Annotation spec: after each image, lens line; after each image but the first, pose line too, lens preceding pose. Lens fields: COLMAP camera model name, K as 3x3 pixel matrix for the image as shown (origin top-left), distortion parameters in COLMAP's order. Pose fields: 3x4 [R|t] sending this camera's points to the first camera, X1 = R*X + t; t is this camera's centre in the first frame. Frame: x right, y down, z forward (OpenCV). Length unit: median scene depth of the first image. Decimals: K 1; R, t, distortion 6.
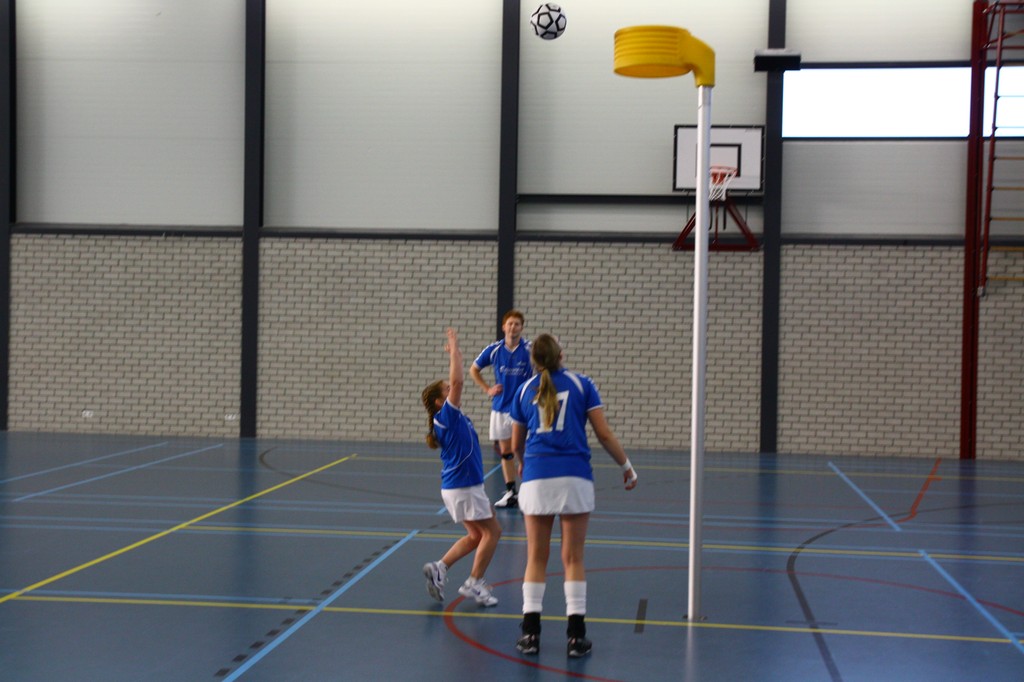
lens RADIAL K [[1479.6, 0, 508.8], [0, 1479.6, 326.4], [0, 0, 1]] dist [0.093631, 0.000000]
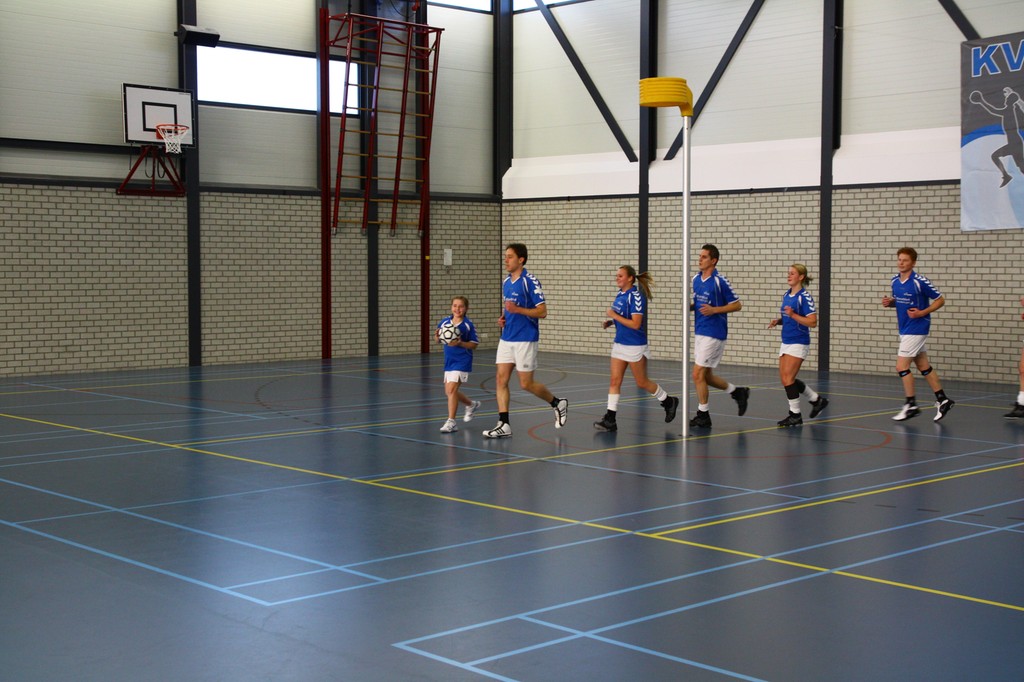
lens RADIAL K [[1479.6, 0, 504.7], [0, 1479.6, 347.1], [0, 0, 1]] dist [0.093631, 0.000000]
pose [[0.626431, -0.064129, 0.776834, -0.602513], [0.014579, 0.997400, 0.070581, -0.011339], [-0.779340, -0.032888, 0.625737, 0.055194]]
